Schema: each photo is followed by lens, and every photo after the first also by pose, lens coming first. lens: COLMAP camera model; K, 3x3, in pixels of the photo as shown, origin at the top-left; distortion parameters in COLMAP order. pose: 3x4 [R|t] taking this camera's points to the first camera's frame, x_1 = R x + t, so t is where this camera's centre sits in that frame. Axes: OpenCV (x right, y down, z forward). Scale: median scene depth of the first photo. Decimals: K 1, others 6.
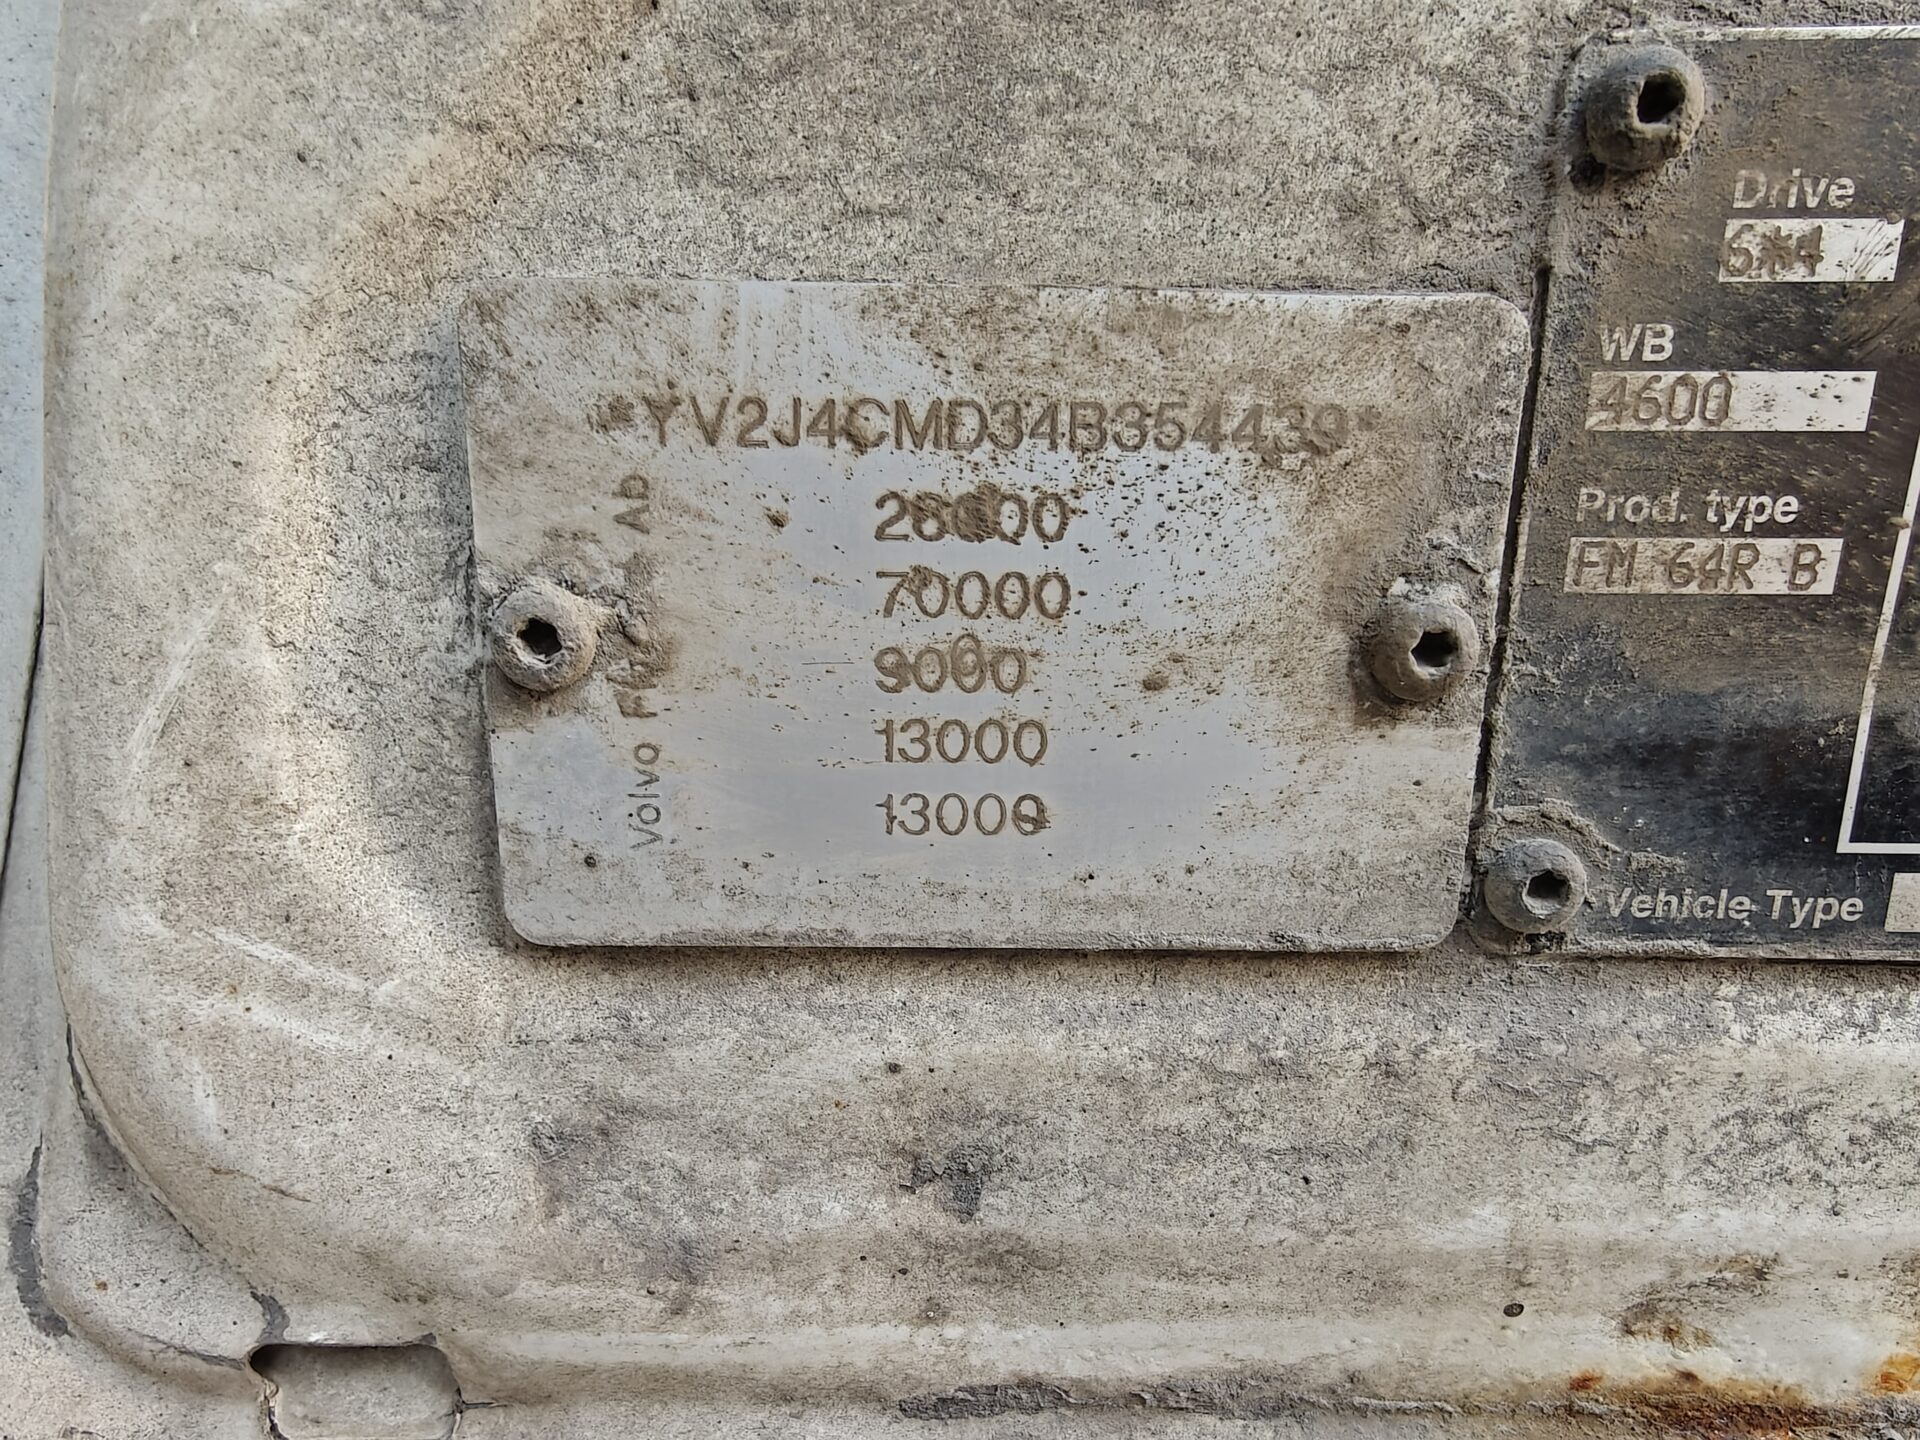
lens RADIAL K [[1253.5, 0, 960.0], [0, 1253.5, 720.0], [0, 0, 1]] dist [0.004852, -0.000233]
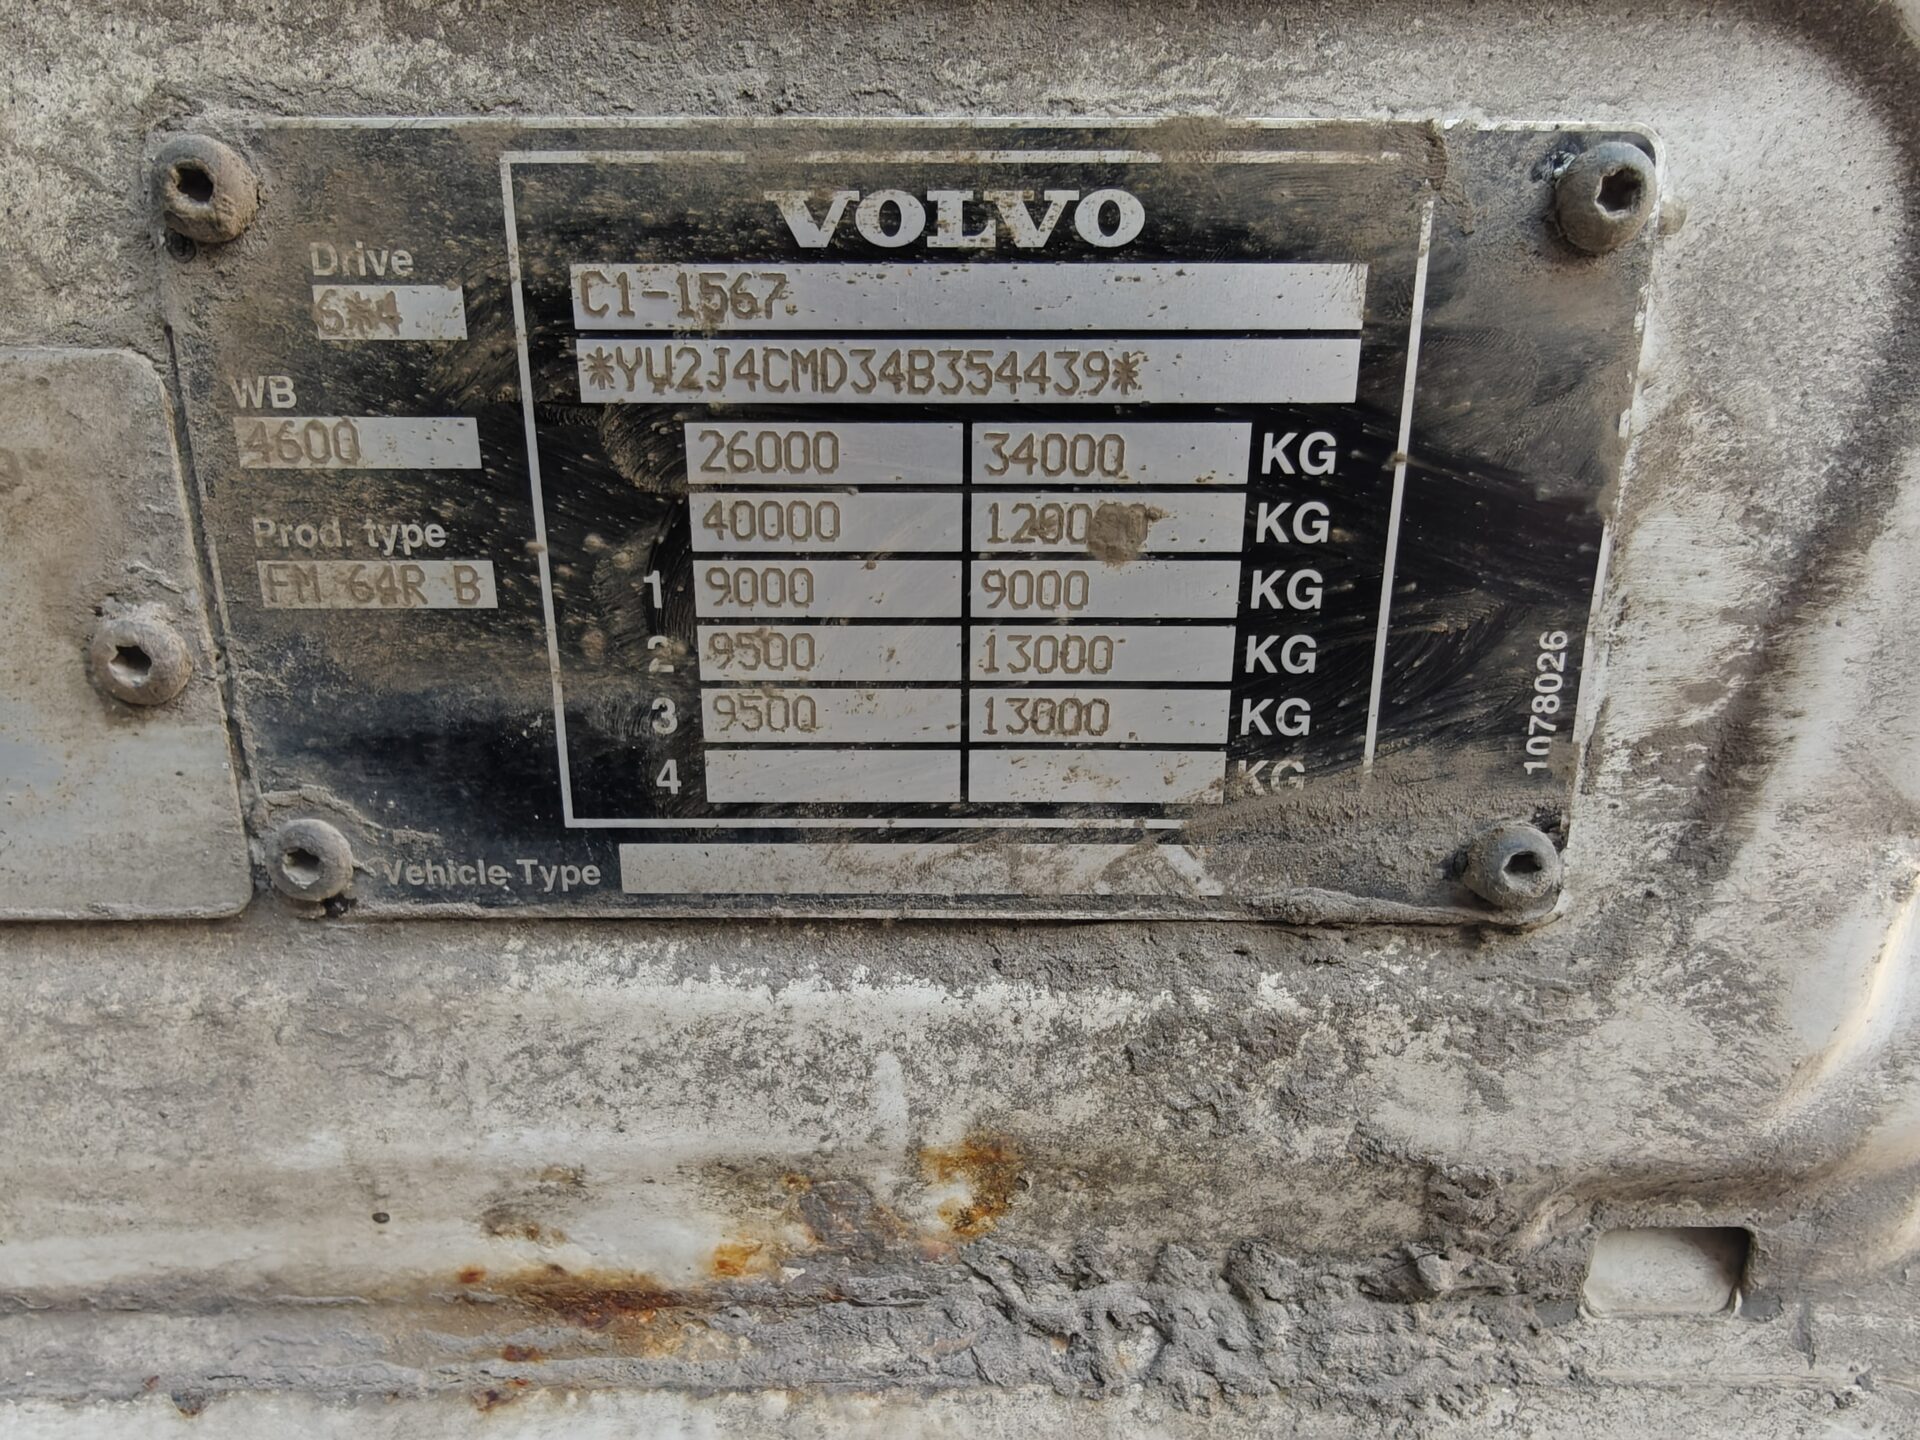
lens RADIAL K [[1253.5, 0, 960.0], [0, 1253.5, 720.0], [0, 0, 1]] dist [0.004852, -0.000233]
pose [[0.999376, -0.013644, 0.032573, 1.052852], [0.011606, 0.998011, 0.061968, -0.062269], [-0.033353, -0.061551, 0.997547, -0.164948]]
